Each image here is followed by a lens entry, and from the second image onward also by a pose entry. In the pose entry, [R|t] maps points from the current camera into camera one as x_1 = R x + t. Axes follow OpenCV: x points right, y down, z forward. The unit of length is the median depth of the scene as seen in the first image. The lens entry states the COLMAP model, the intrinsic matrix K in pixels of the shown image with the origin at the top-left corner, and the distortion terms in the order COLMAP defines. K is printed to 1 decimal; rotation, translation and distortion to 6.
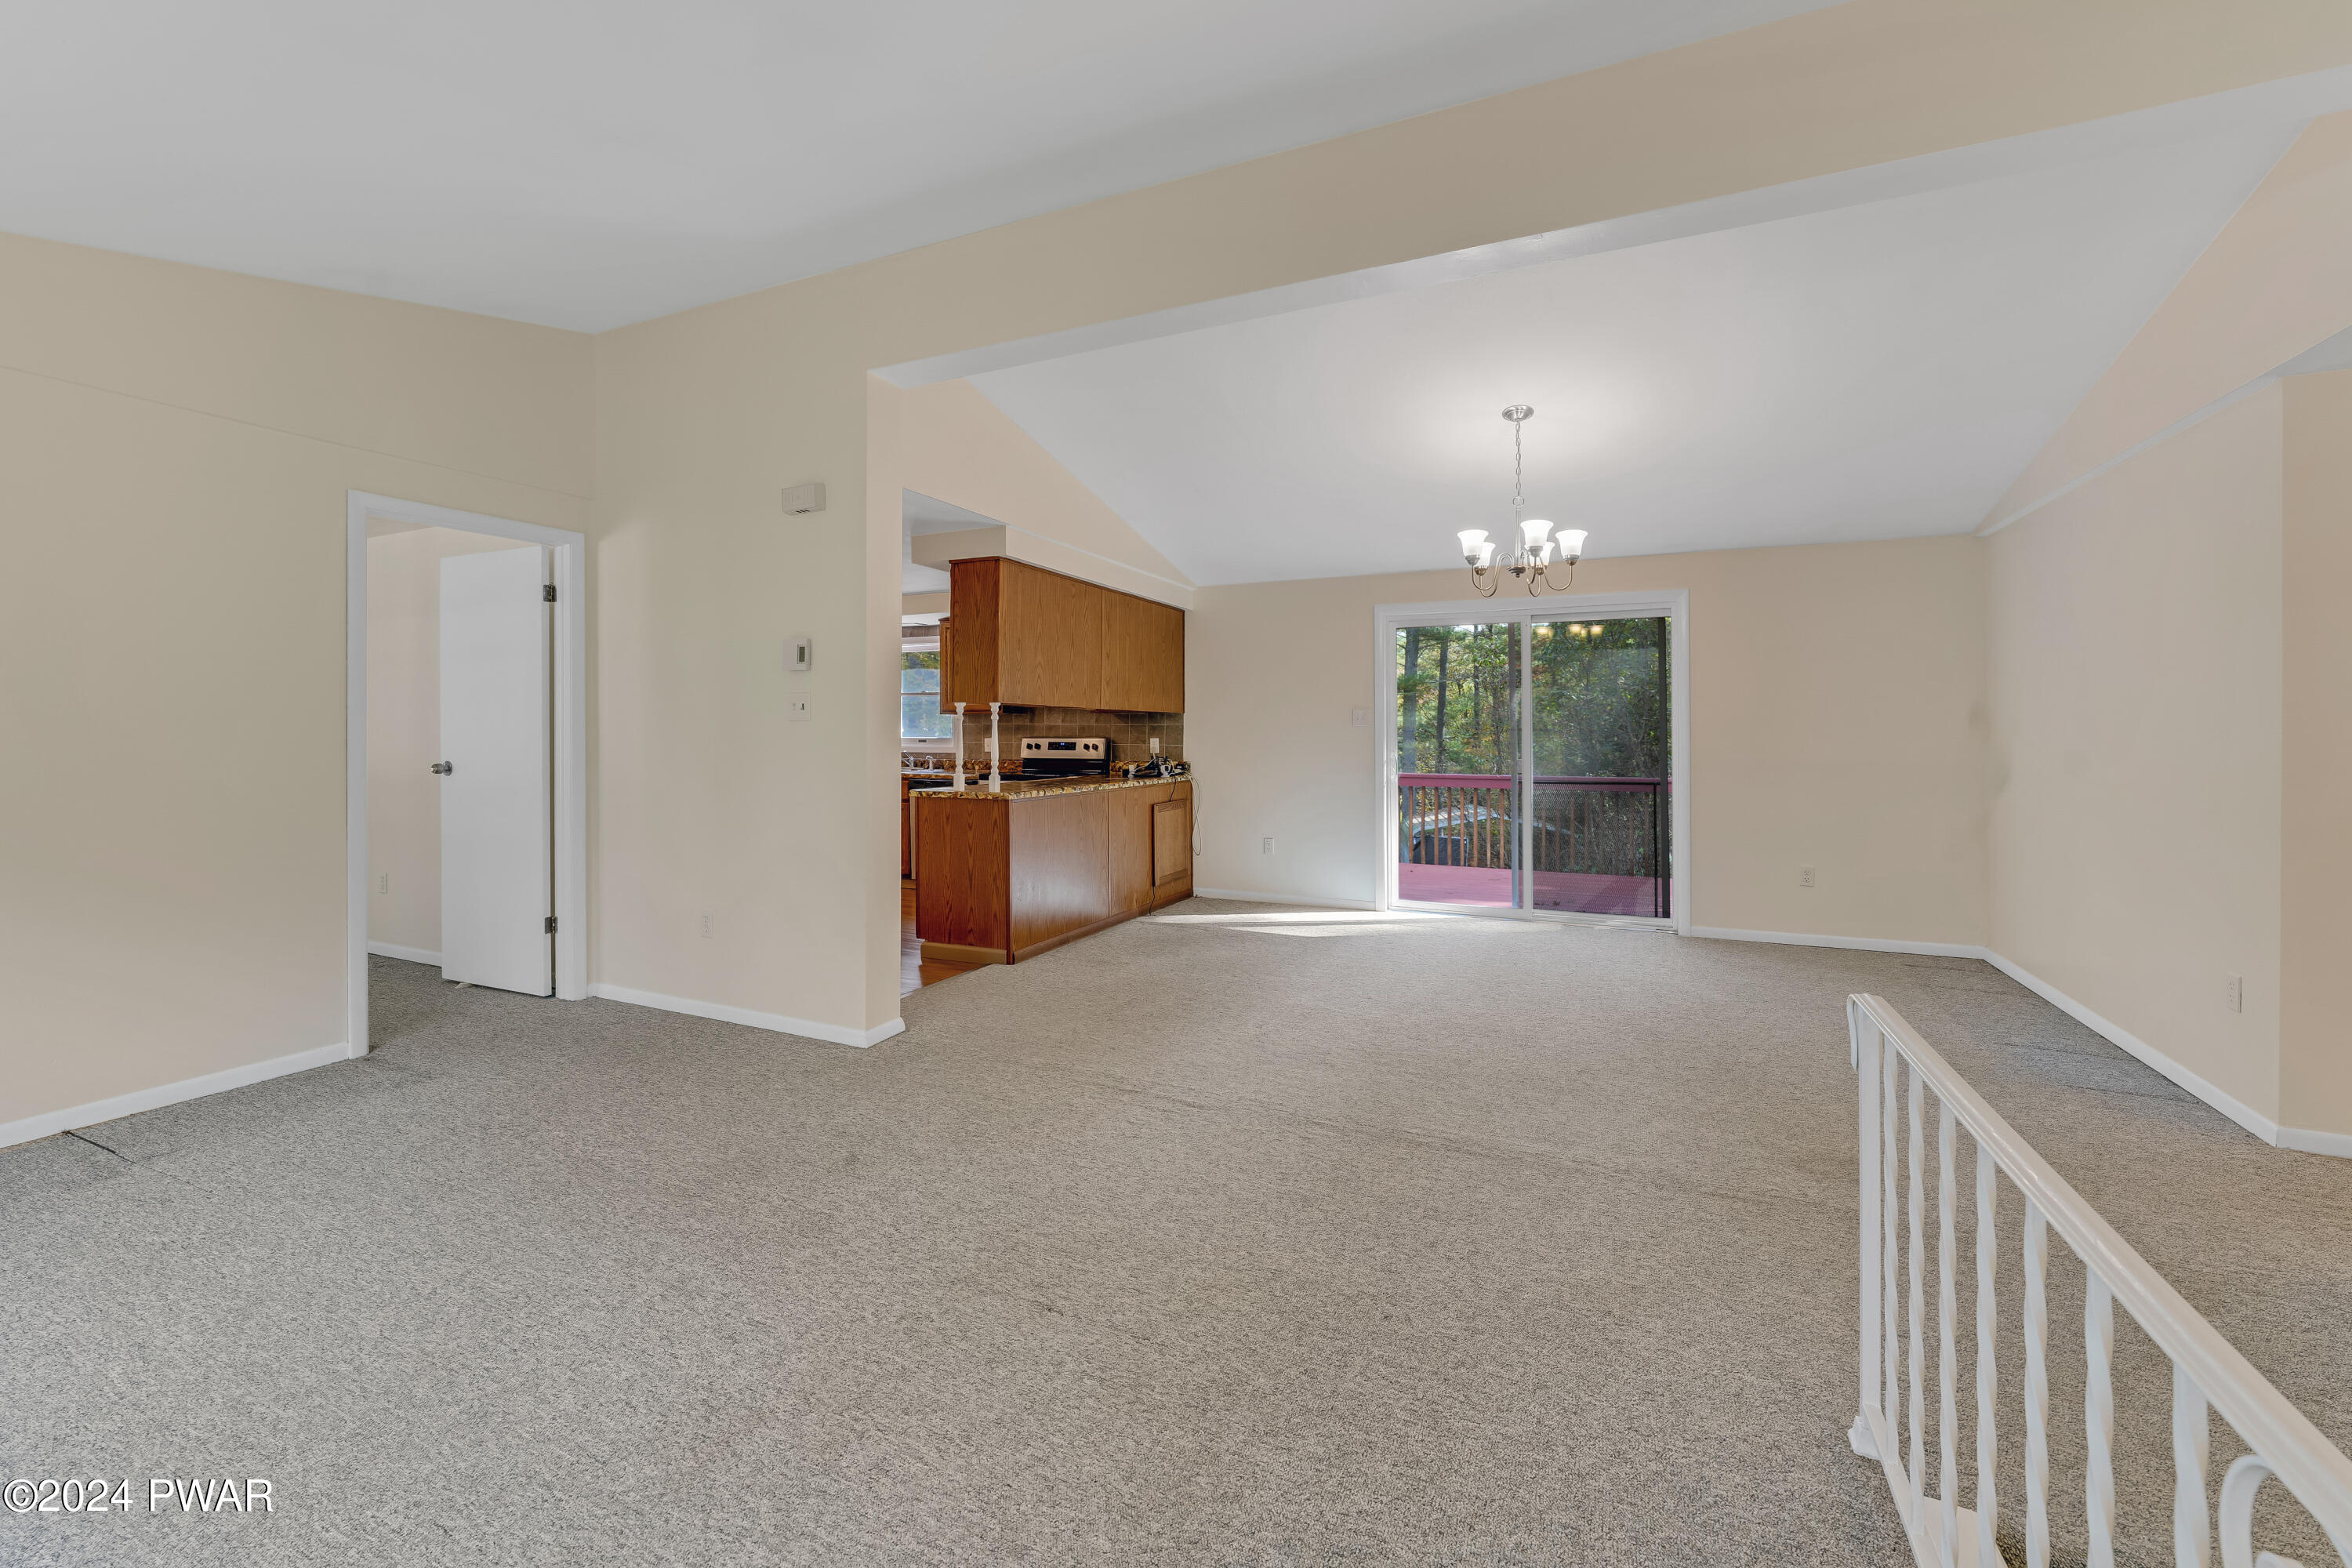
lens RADIAL K [[934.4, 0, 1187.1], [0, 934.4, 736.7], [0, 0, 1]] dist [-0.014637, 0.002947]
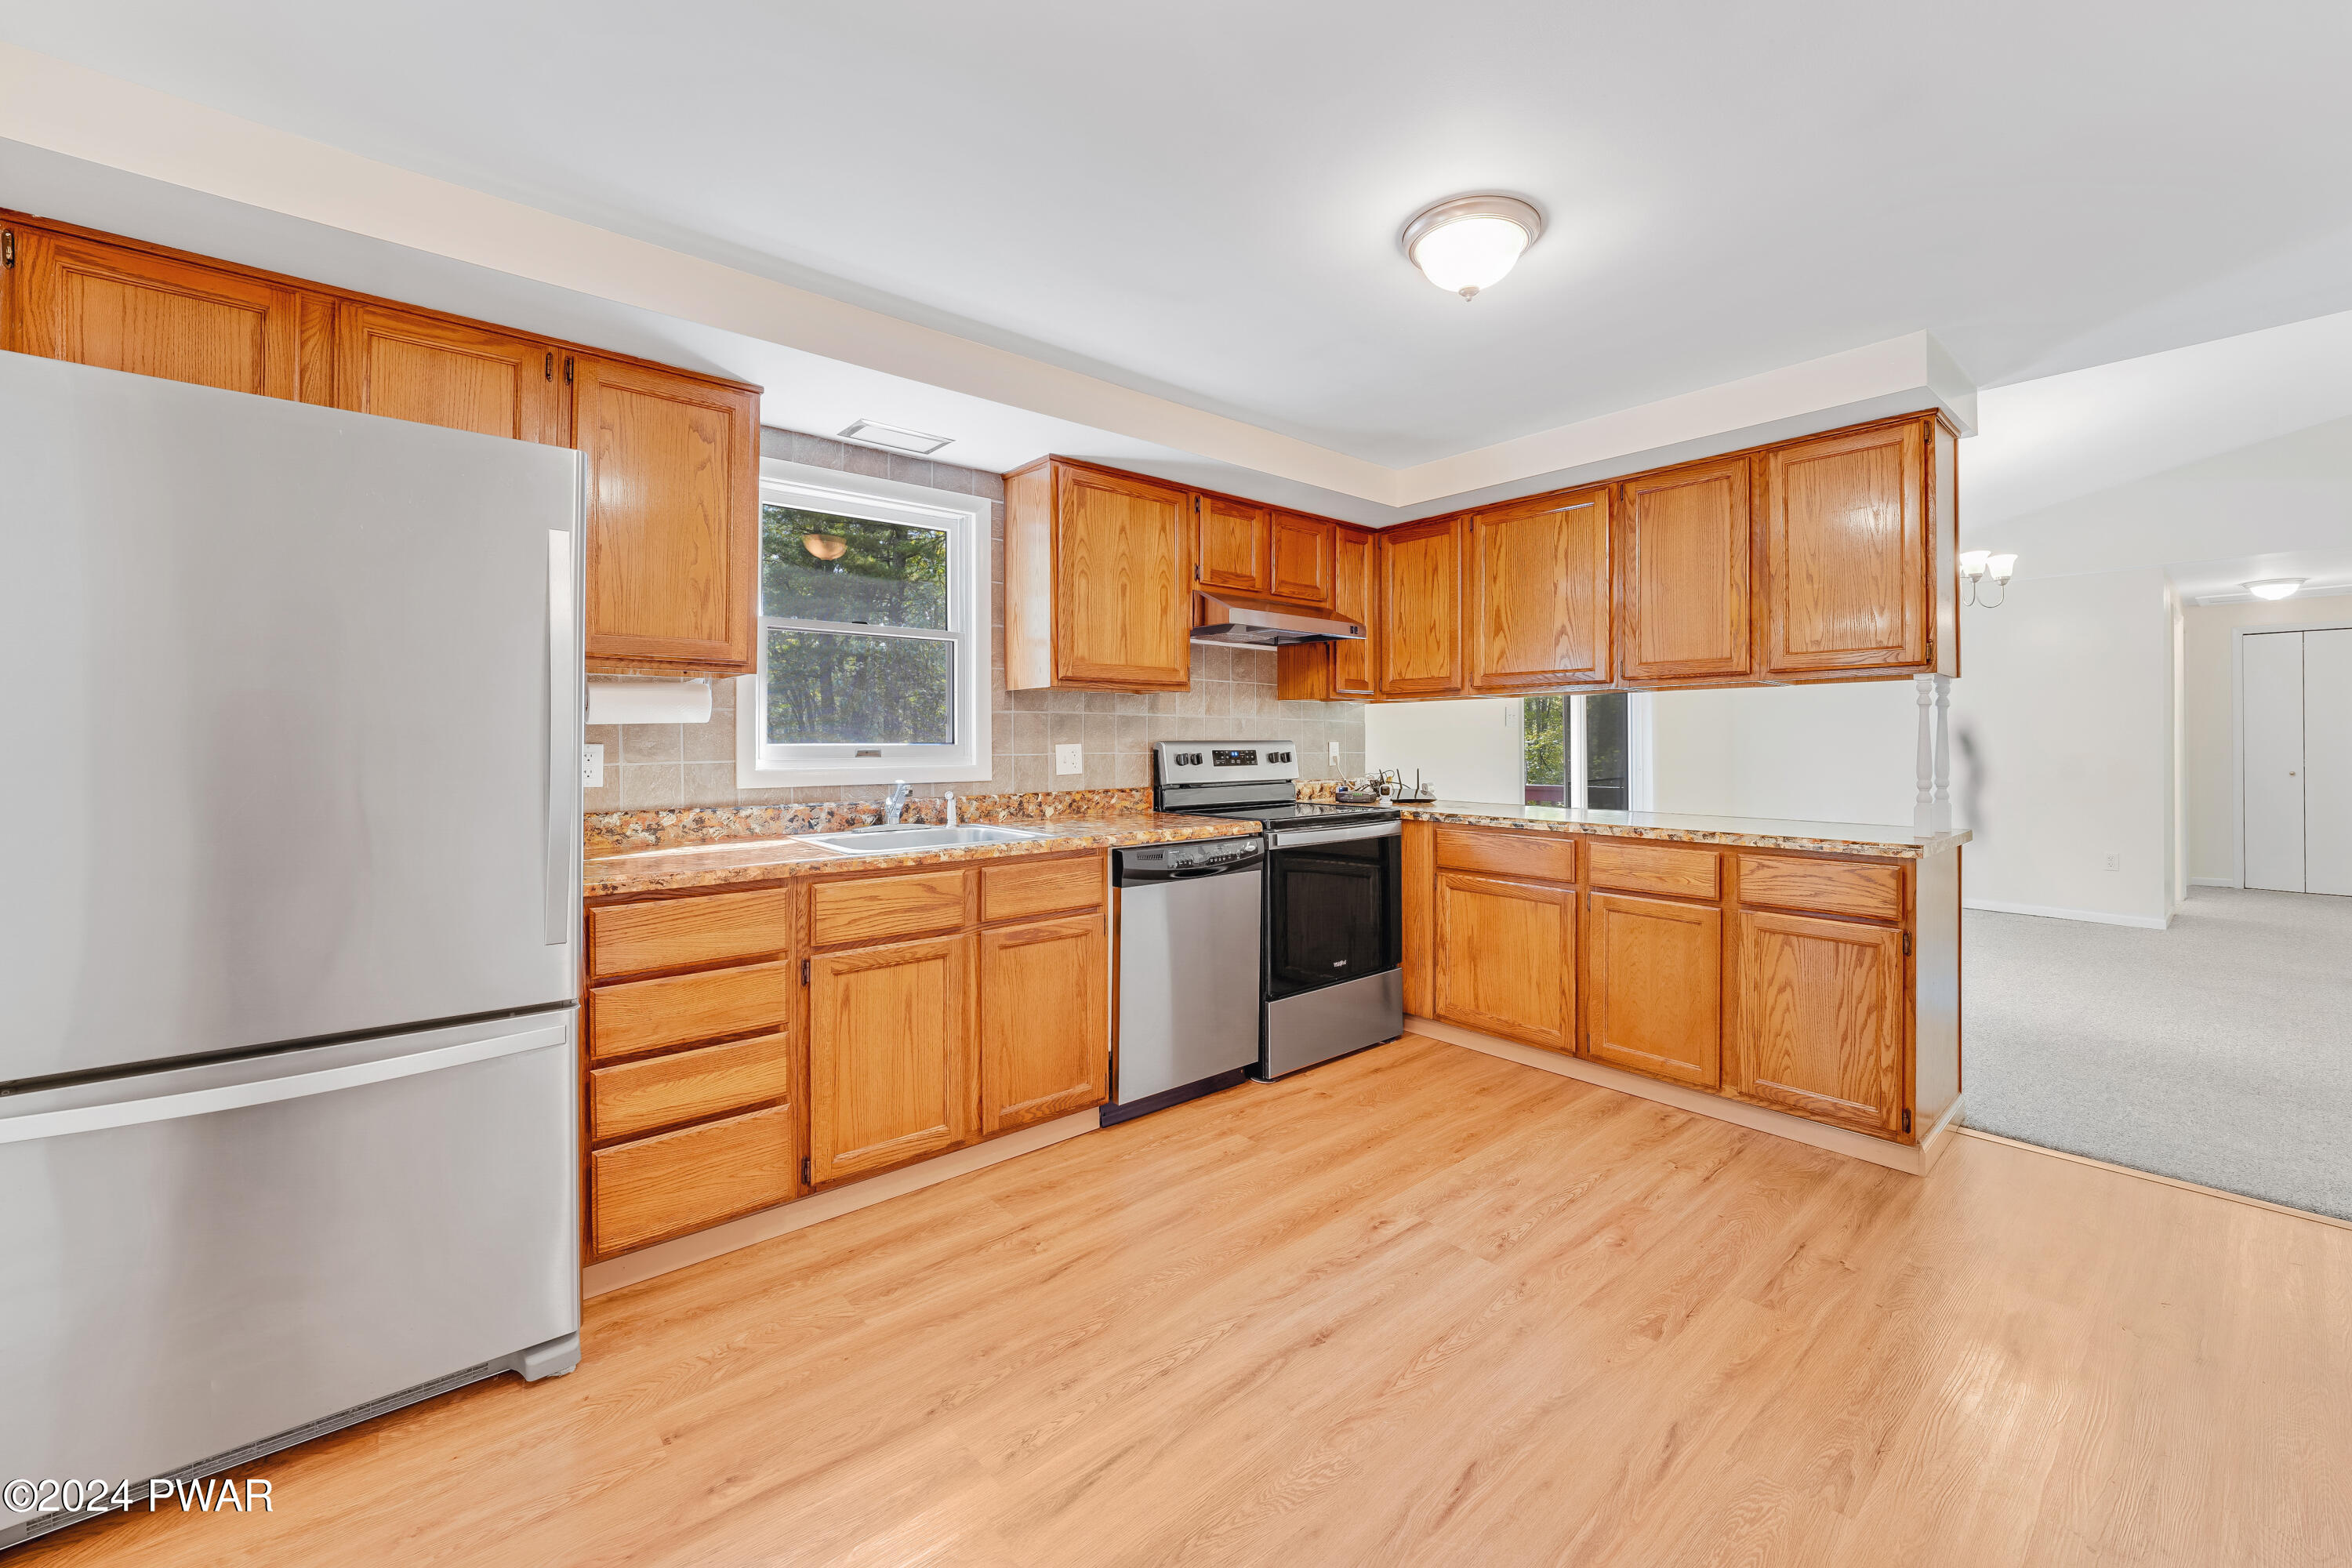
lens RADIAL K [[934.4, 0, 1178.2], [0, 934.4, 731.0], [0, 0, 1]] dist [-0.014637, 0.002947]
pose [[0.419844, 0.003838, 0.907588, -0.697356], [0.002731, 0.999981, -0.005492, -0.002509], [-0.907592, 0.004784, 0.419825, 0.884915]]
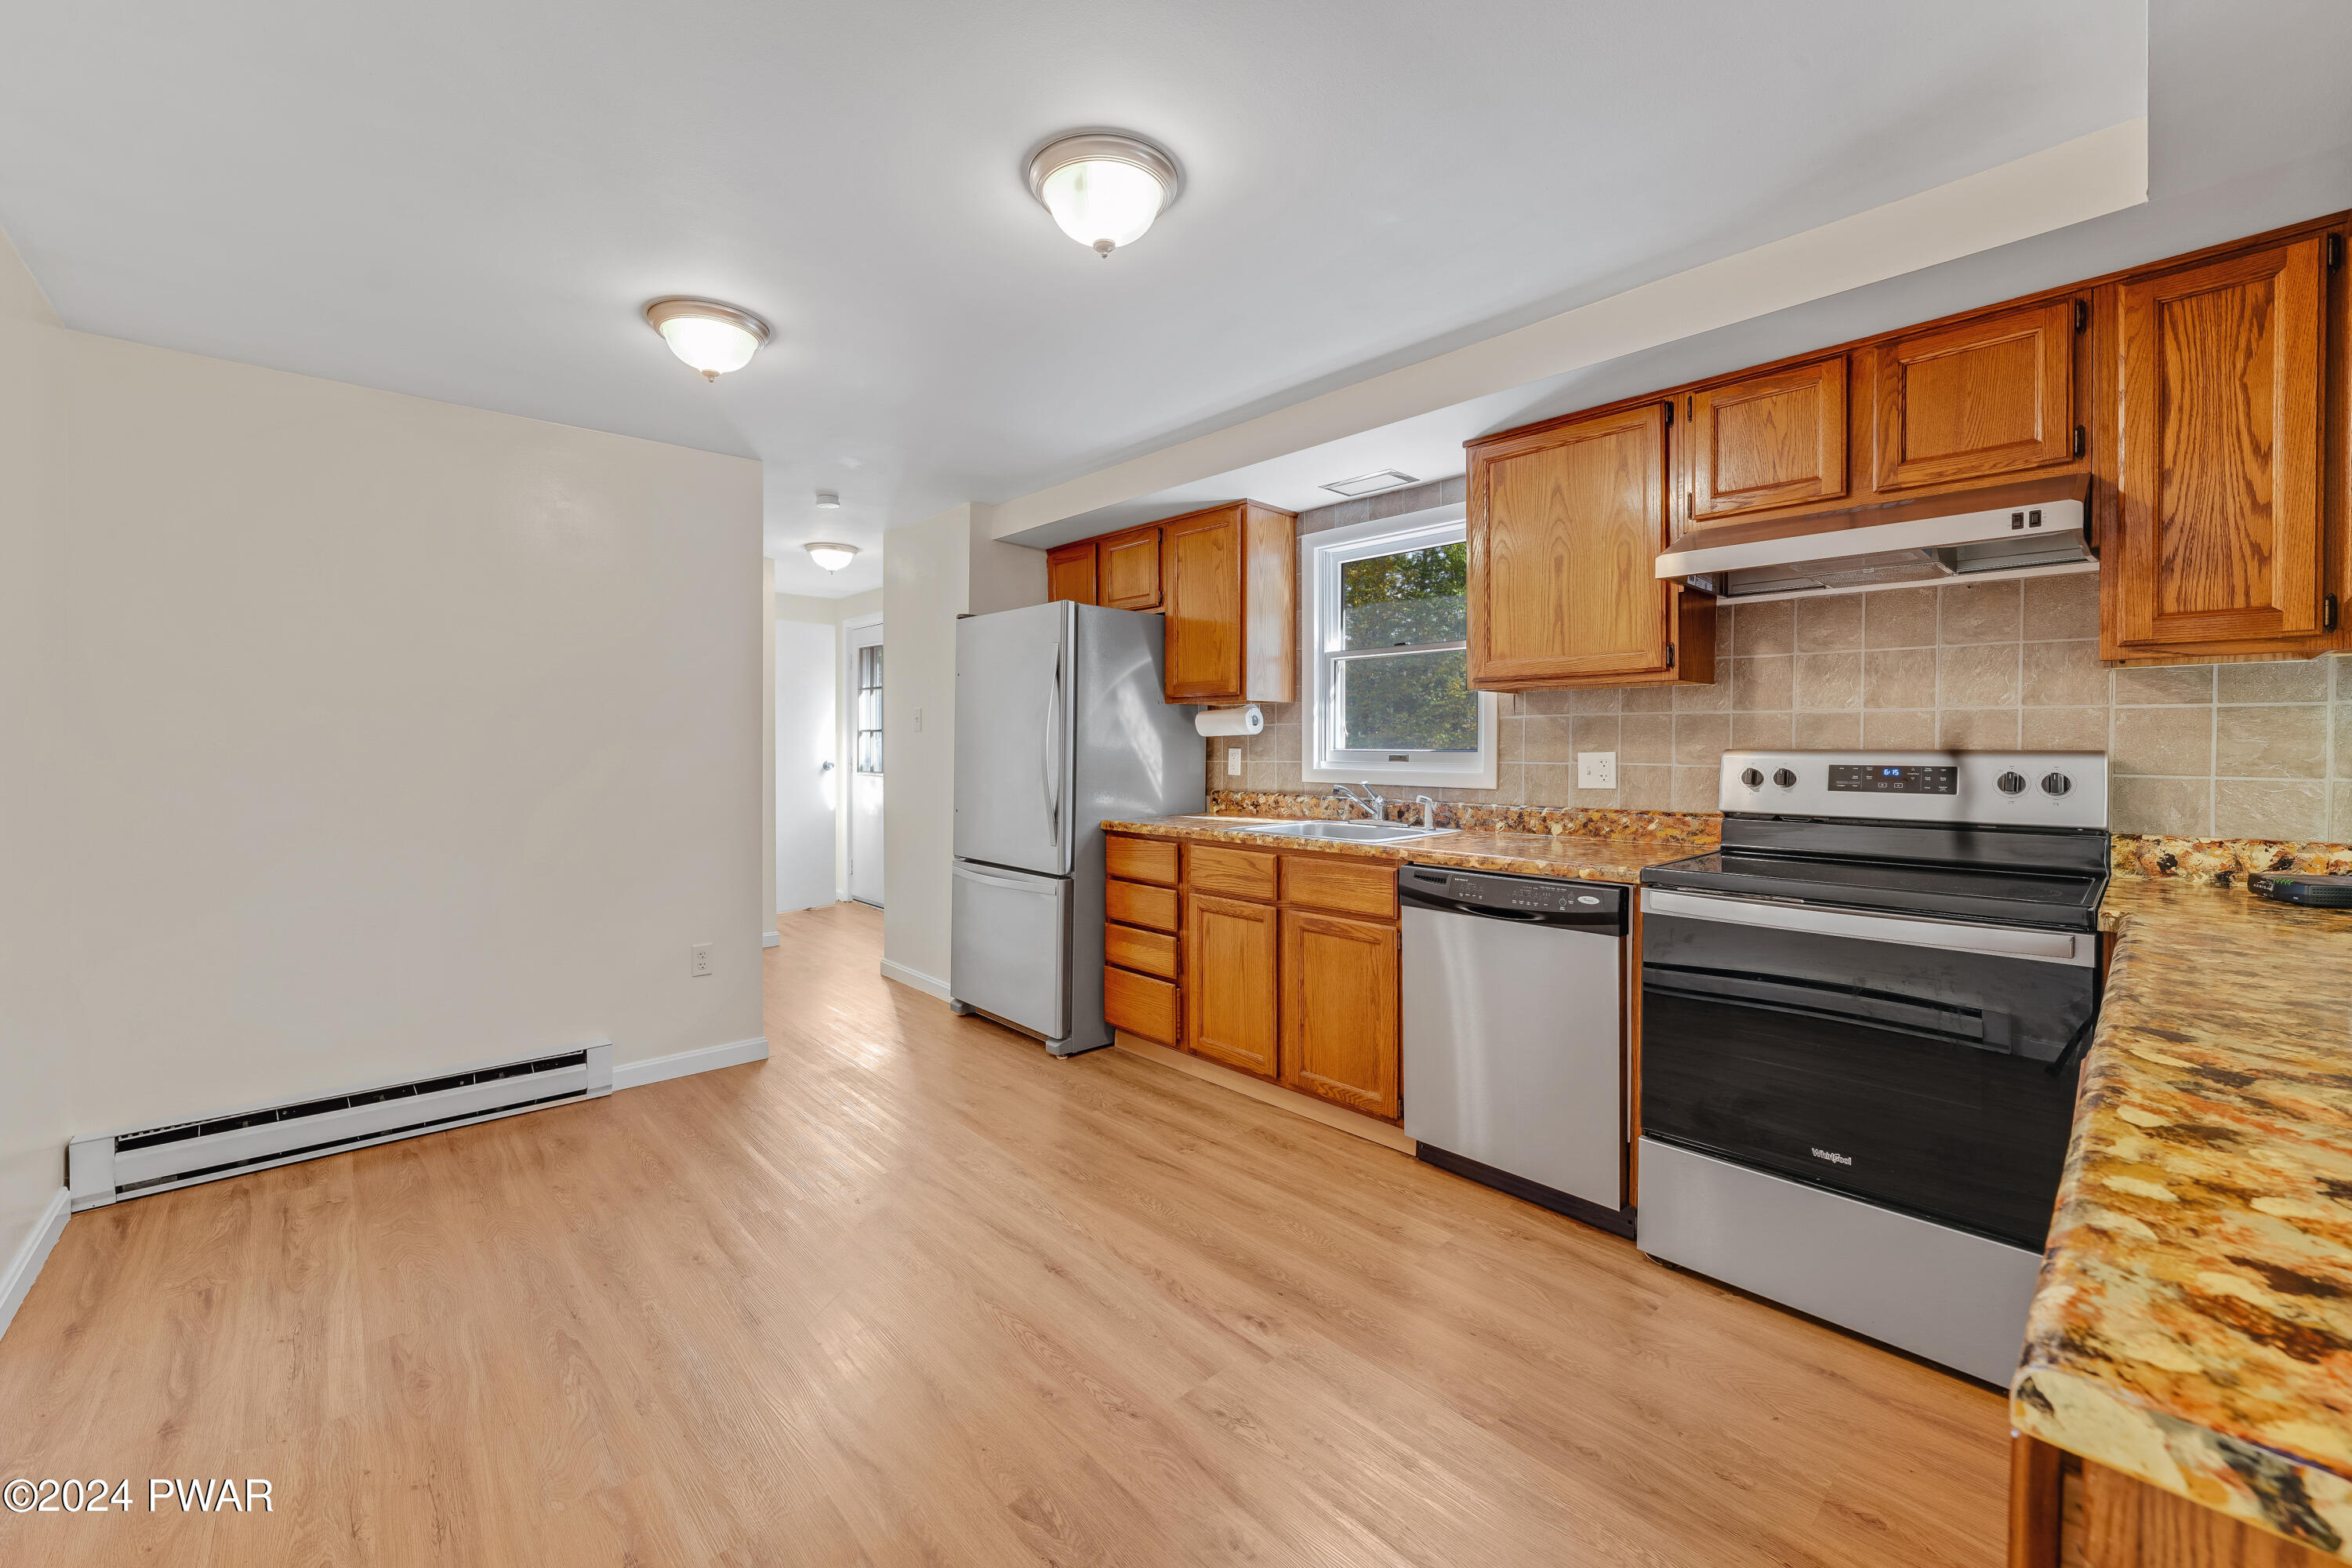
lens RADIAL K [[934.4, 0, 1178.2], [0, 934.4, 747.6], [0, 0, 1]] dist [-0.014637, 0.002947]
pose [[0.924968, -0.002197, -0.380040, -0.260191], [0.003704, 0.999988, 0.003233, -0.002496], [0.380028, -0.004398, 0.924965, 0.682741]]
